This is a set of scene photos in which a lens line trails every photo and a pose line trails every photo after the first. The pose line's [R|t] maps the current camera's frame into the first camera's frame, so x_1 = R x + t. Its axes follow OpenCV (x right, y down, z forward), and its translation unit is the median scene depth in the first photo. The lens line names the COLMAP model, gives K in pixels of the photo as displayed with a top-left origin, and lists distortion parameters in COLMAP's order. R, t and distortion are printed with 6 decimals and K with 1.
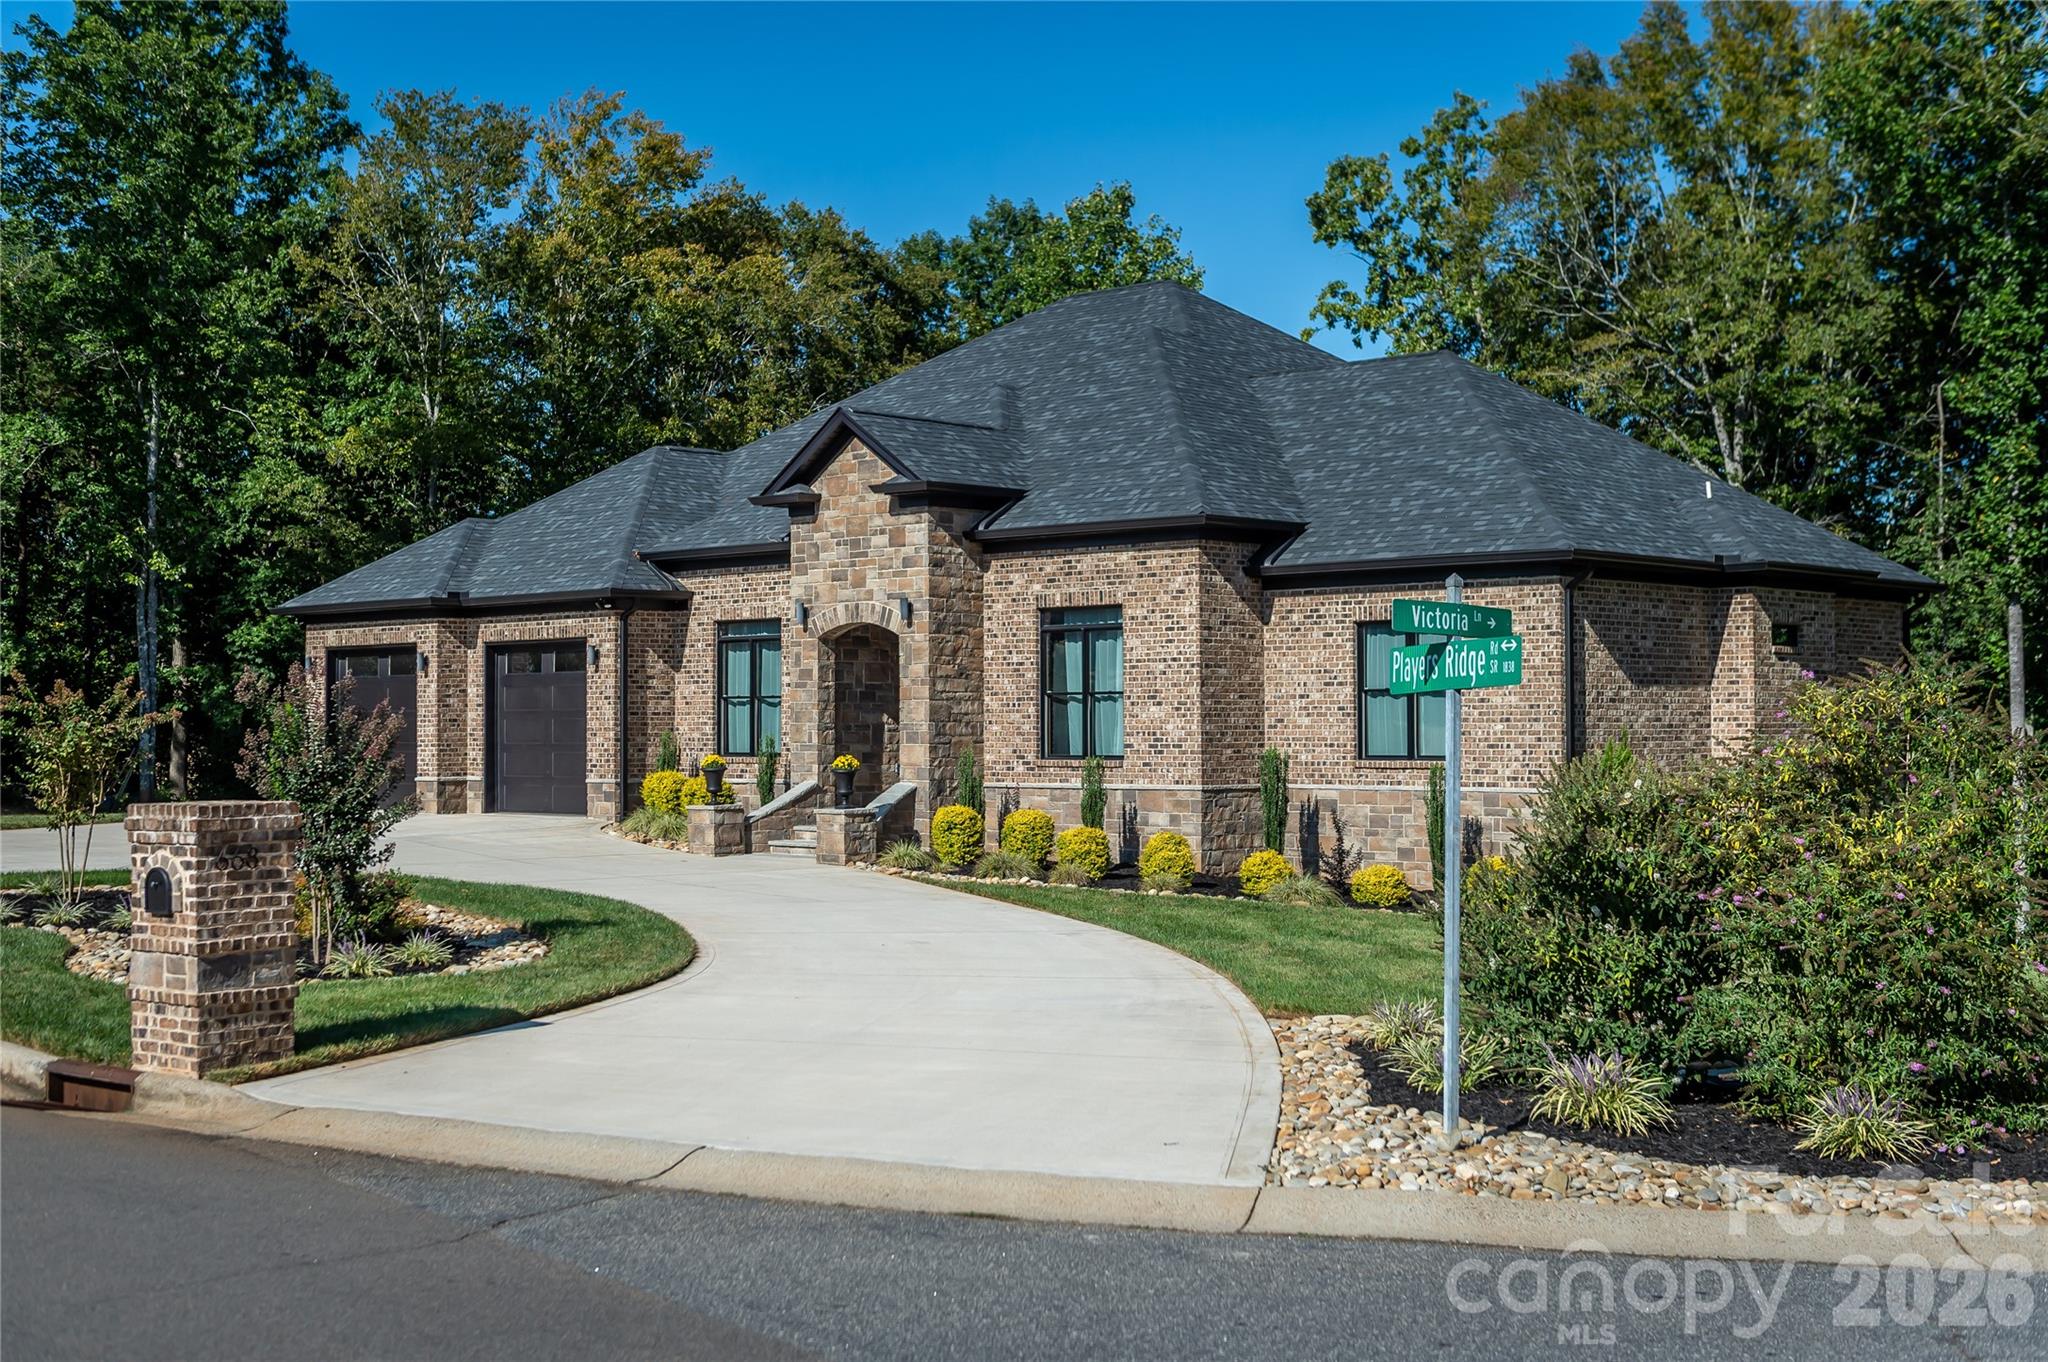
lens RADIAL K [[2468.2, 0, 1024.0], [0, 2468.2, 681.0], [0, 0, 1]] dist [-0.008185, -0.023599]
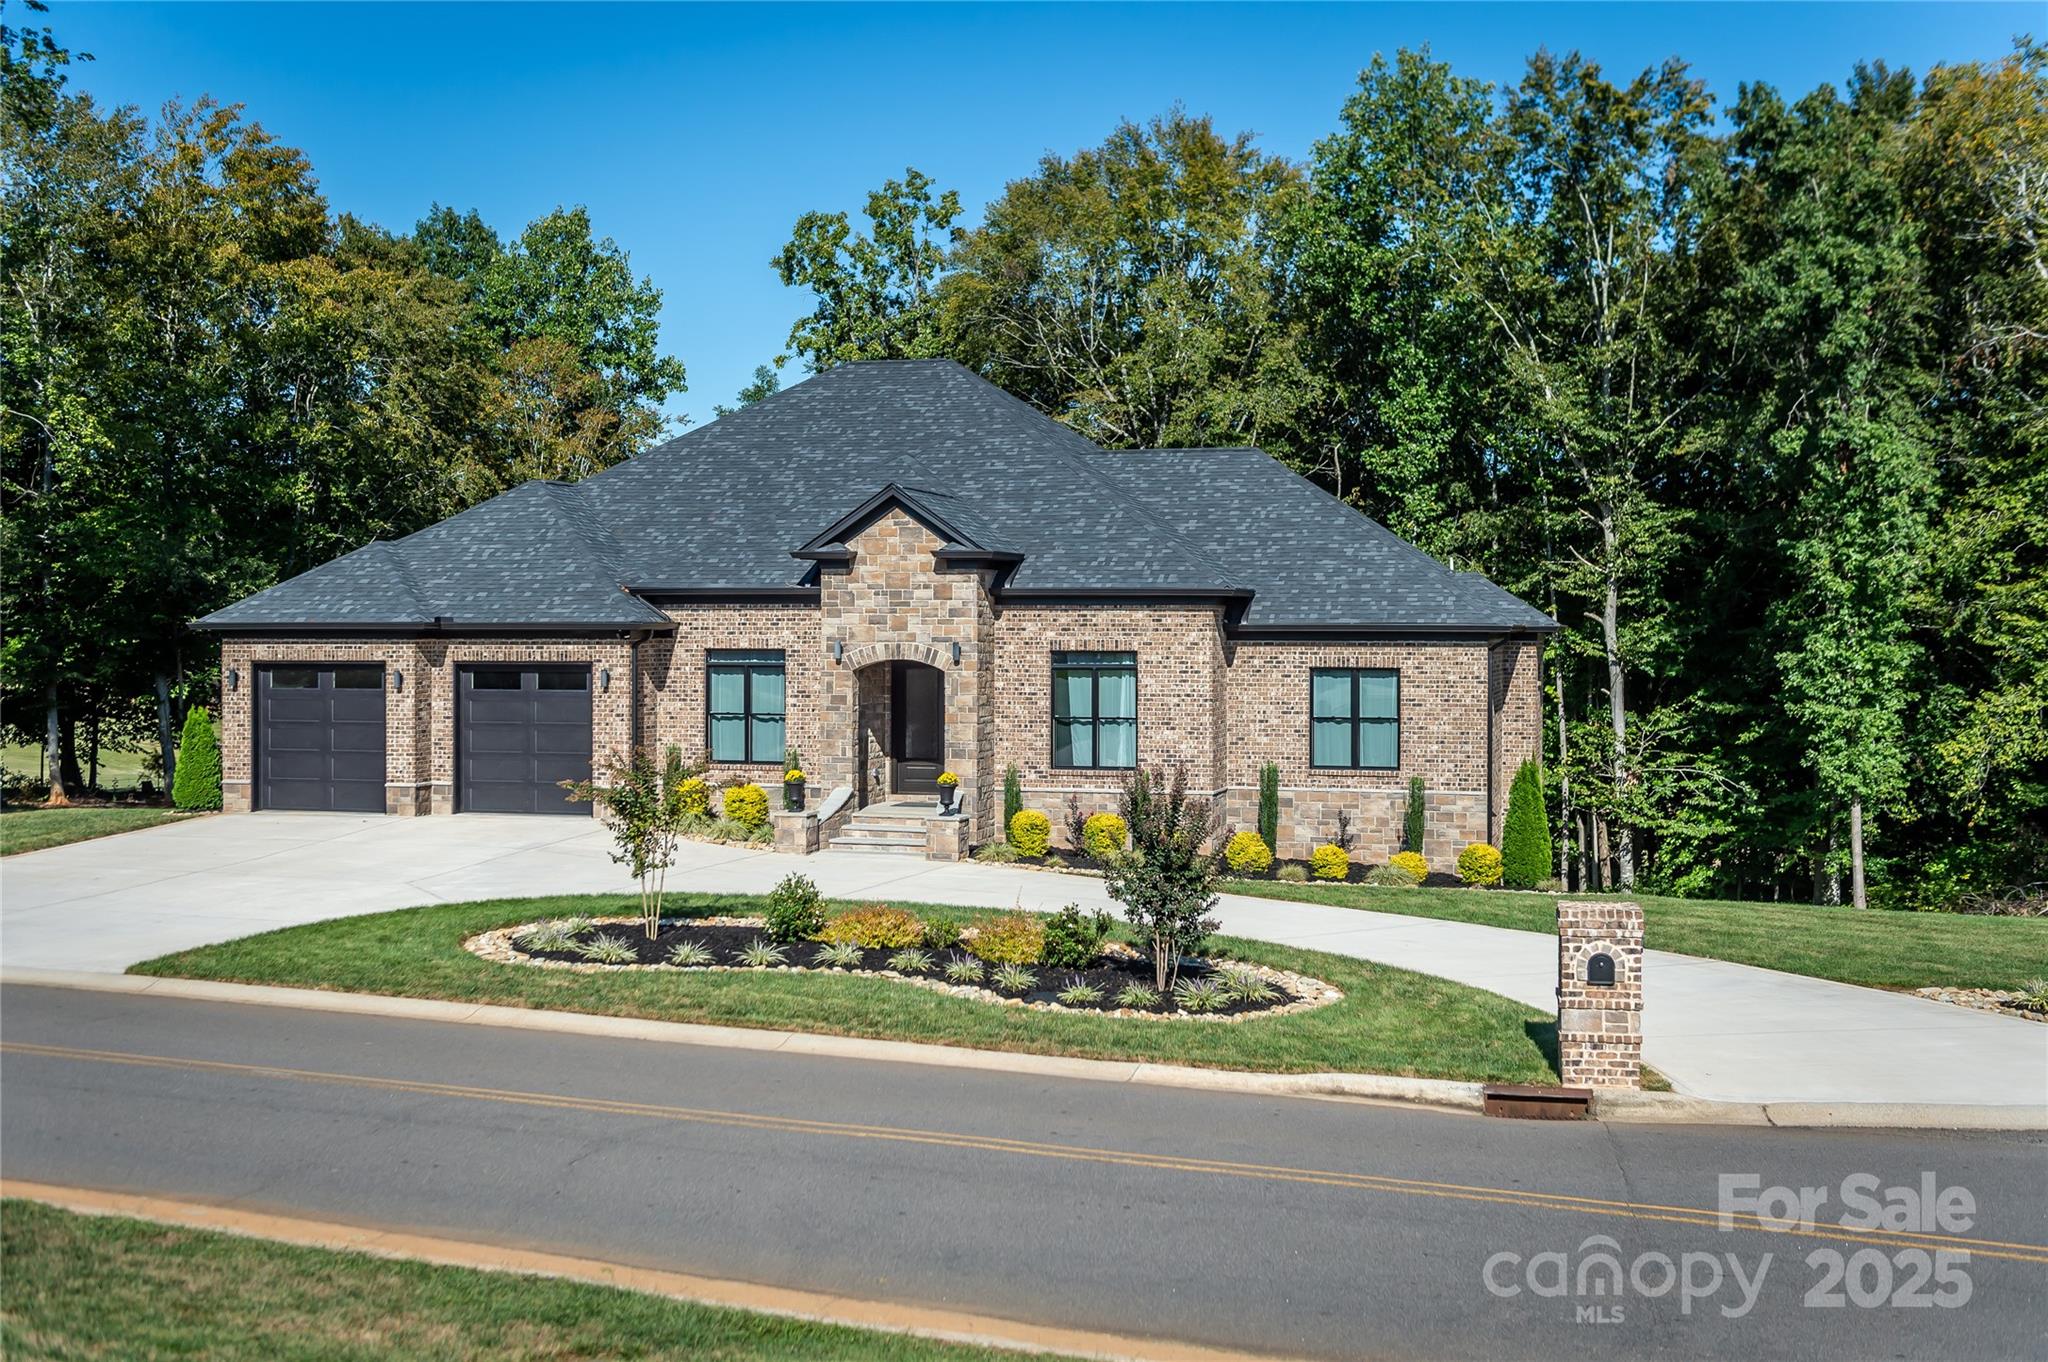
lens RADIAL K [[2239.6, 0, 1024.0], [0, 2239.6, 681.0], [0, 0, 1]] dist [-0.003454, 0.008876]
pose [[0.889860, -0.004770, 0.456209, -0.519633], [-0.013546, 0.999228, 0.036868, -0.054747], [-0.456033, -0.038987, 0.889108, -0.018644]]
